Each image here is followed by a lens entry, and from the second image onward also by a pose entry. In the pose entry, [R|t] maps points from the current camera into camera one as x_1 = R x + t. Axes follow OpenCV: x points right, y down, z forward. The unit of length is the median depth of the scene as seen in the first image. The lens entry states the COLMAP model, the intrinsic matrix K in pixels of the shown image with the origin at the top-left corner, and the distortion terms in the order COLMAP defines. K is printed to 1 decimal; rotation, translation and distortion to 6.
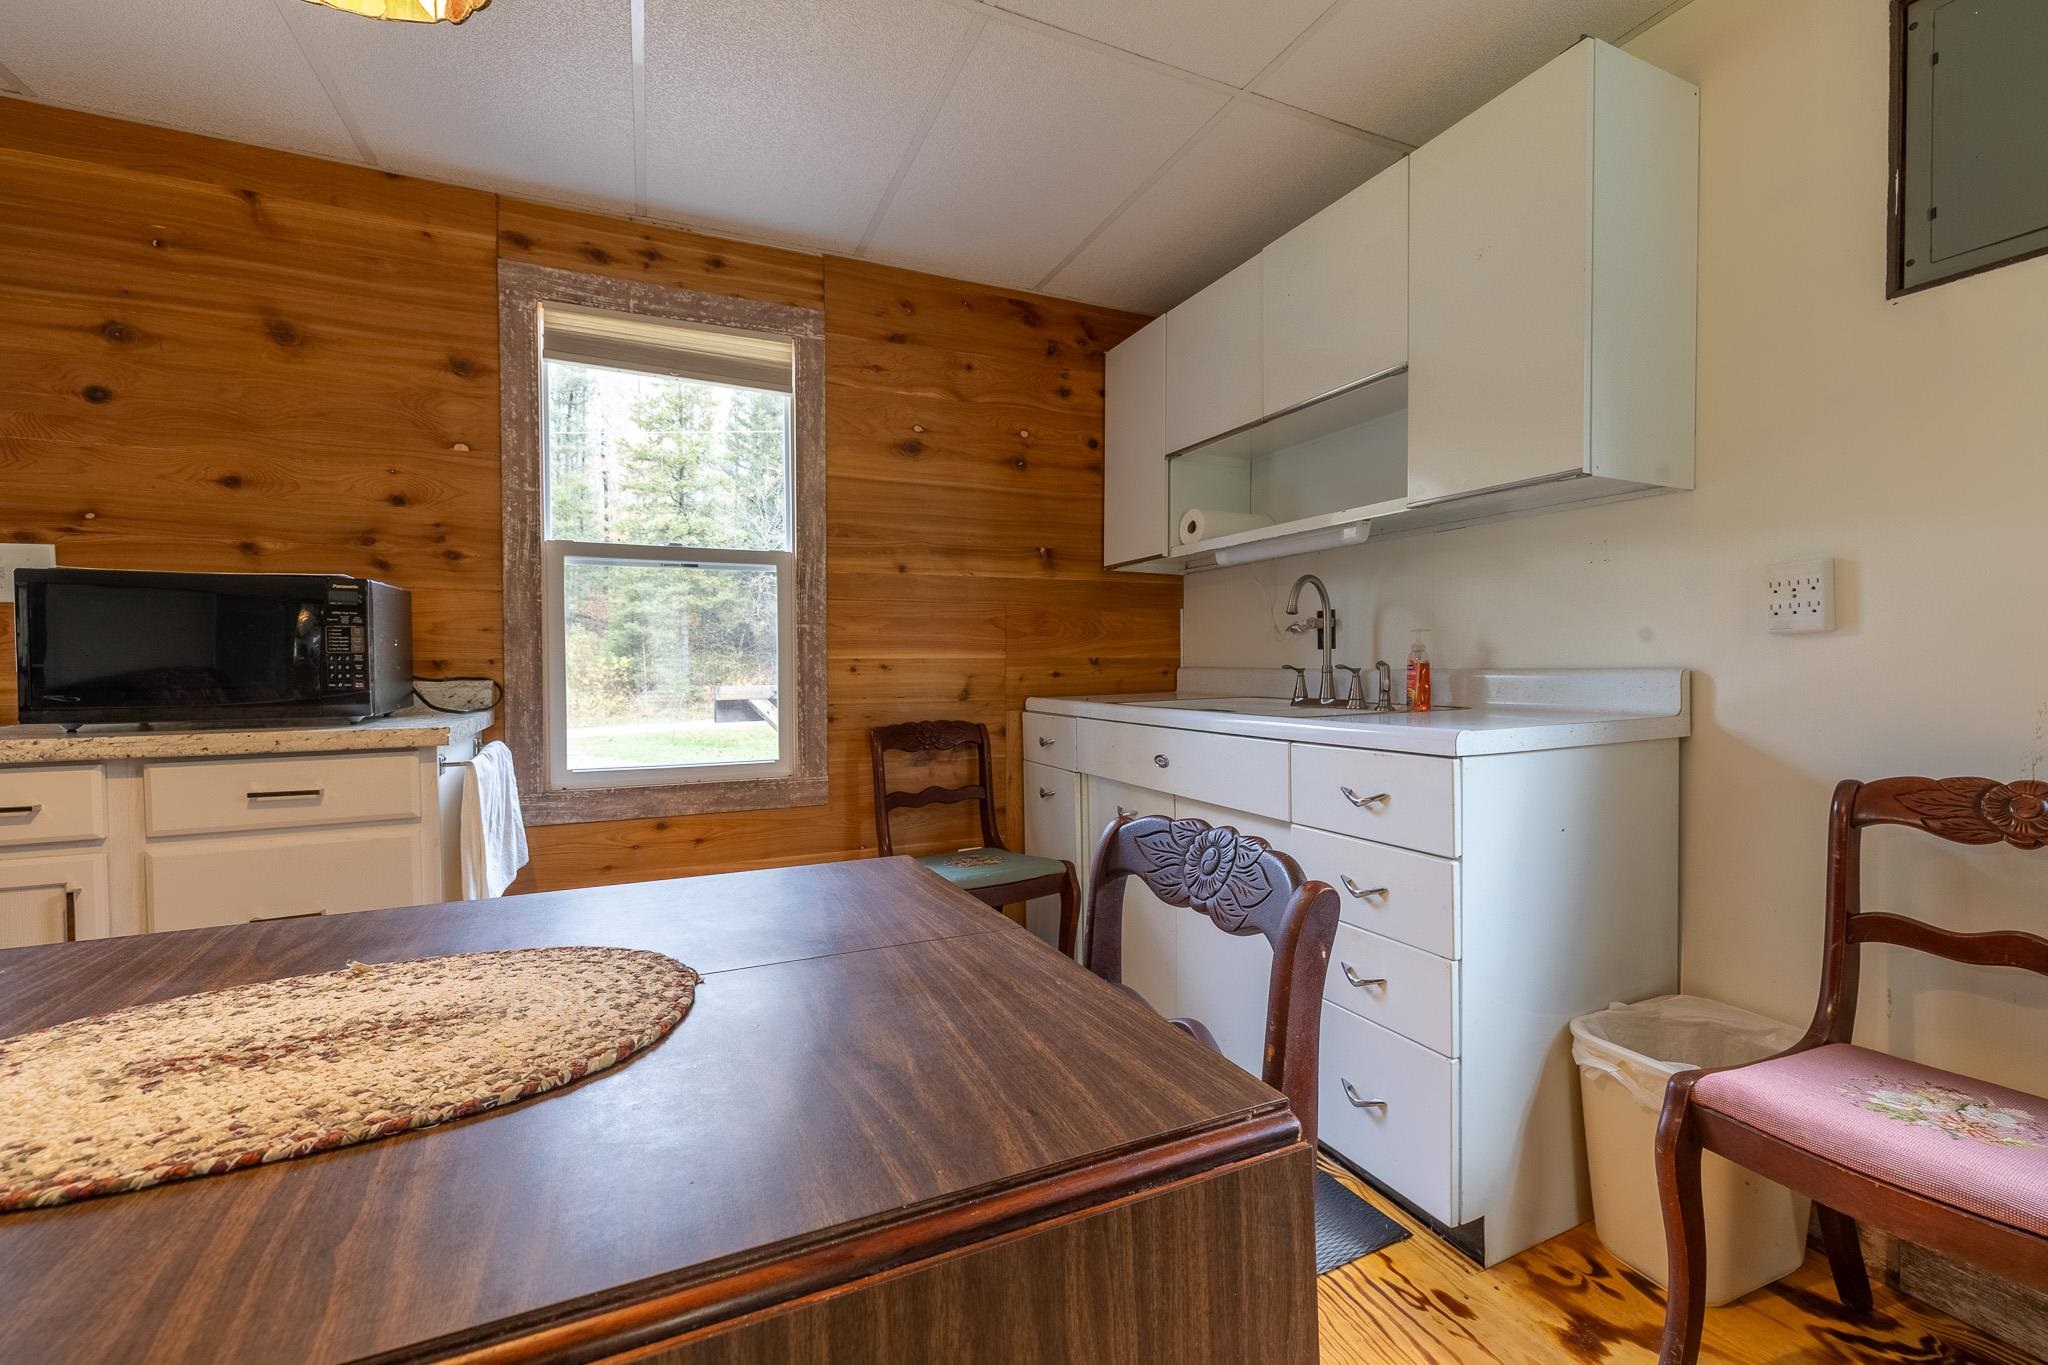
lens RADIAL K [[860.5, 0, 1032.4], [0, 860.5, 680.4], [0, 0, 1]] dist [-0.000648, -0.000042]
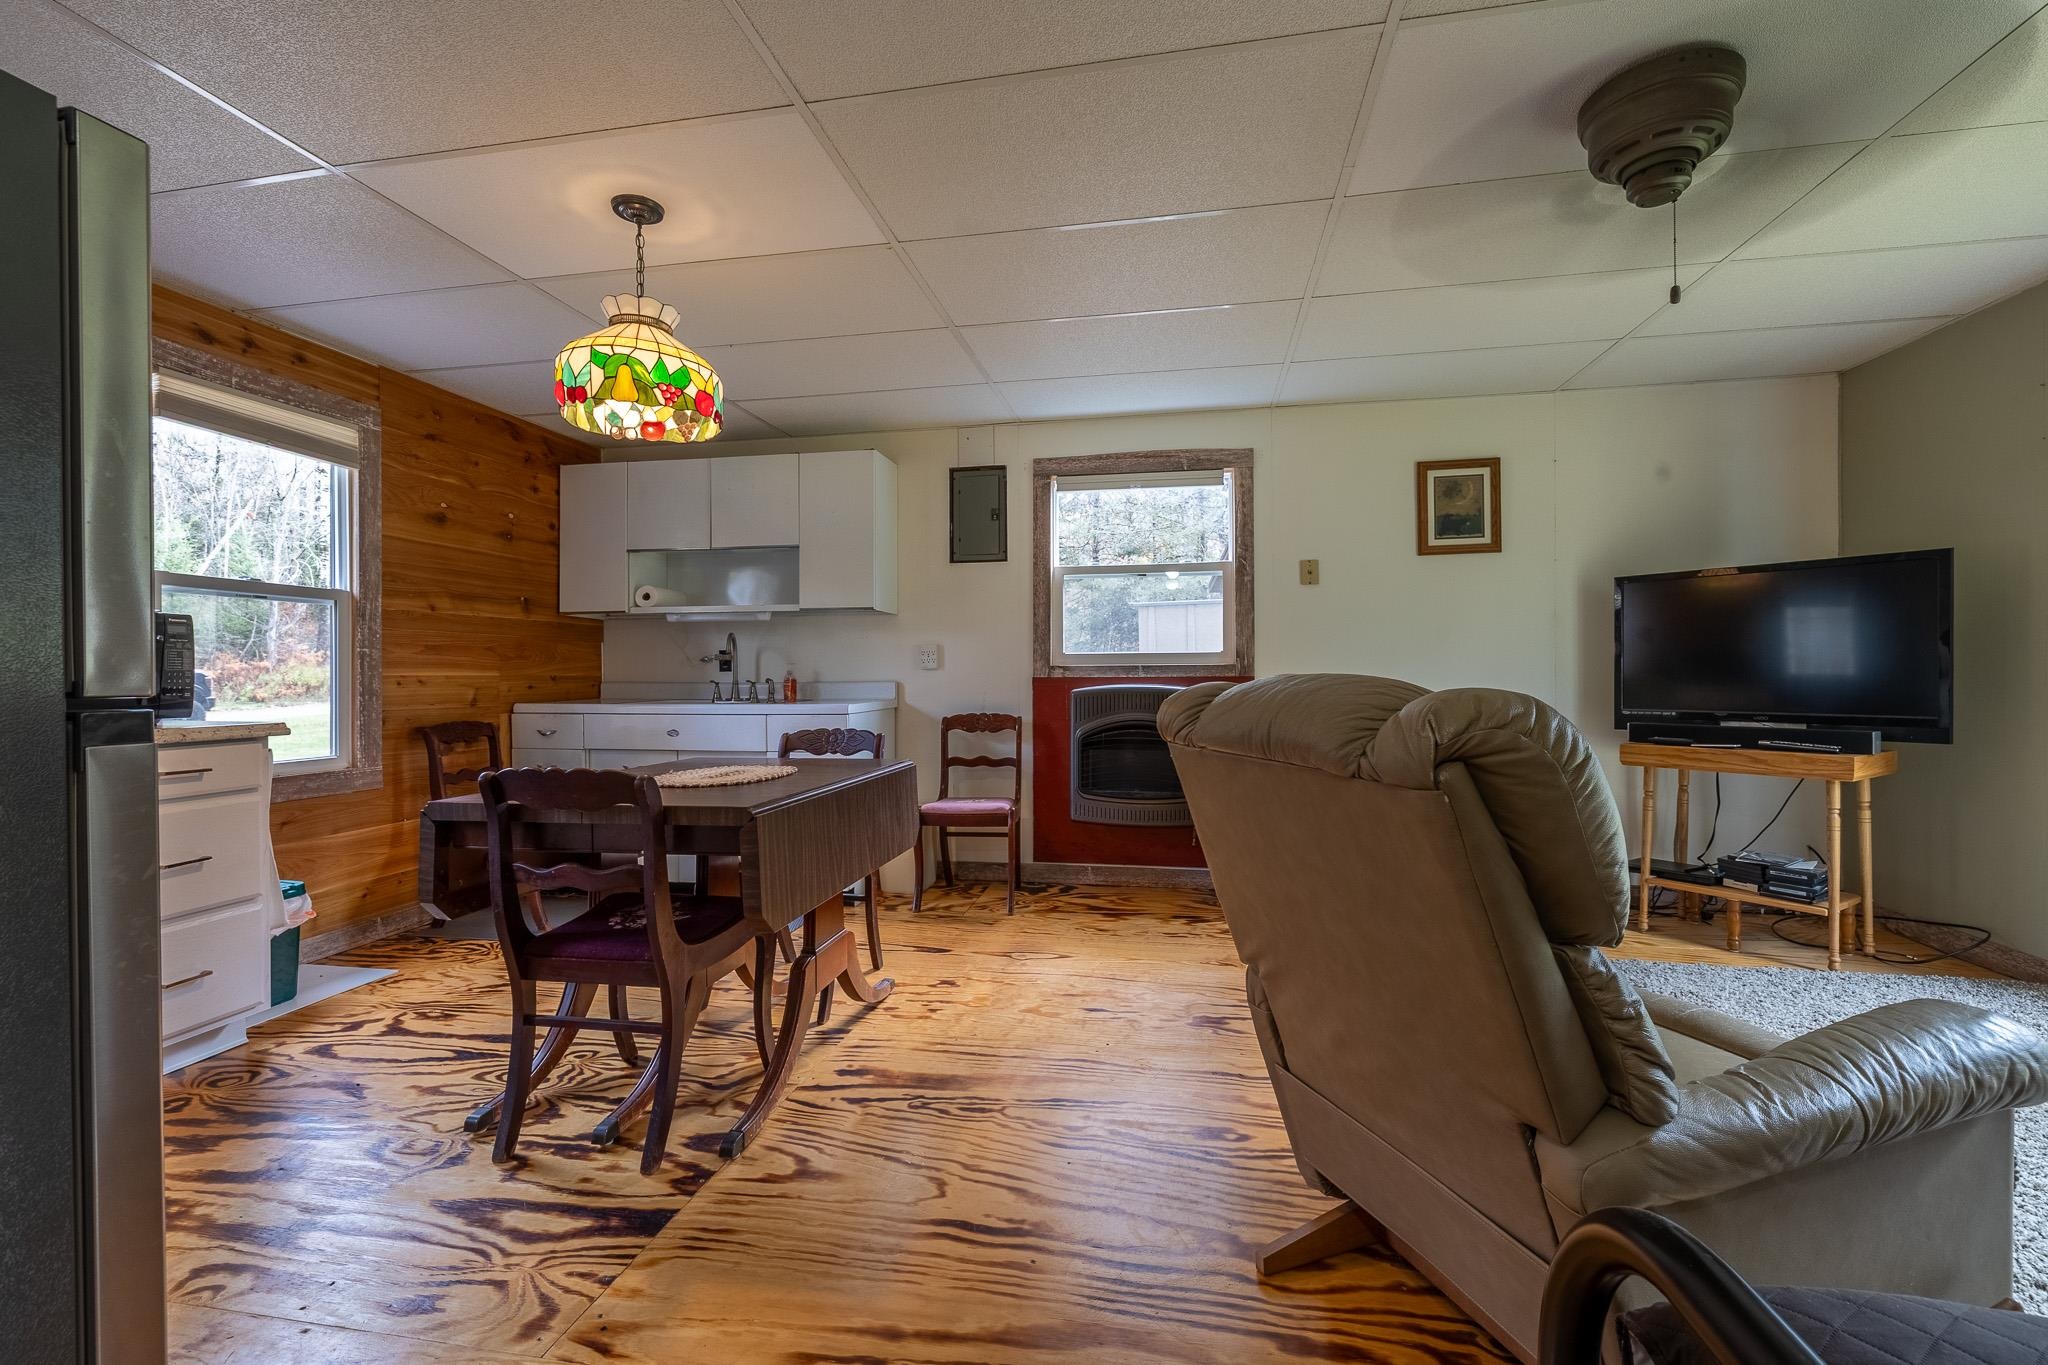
lens RADIAL K [[860.5, 0, 1032.4], [0, 860.5, 680.4], [0, 0, 1]] dist [-0.000648, -0.000042]
pose [[0.577511, 0.000504, 0.816383, -0.862991], [0.015770, 0.999806, -0.011773, 0.015543], [-0.816231, 0.019673, 0.577391, -0.648069]]
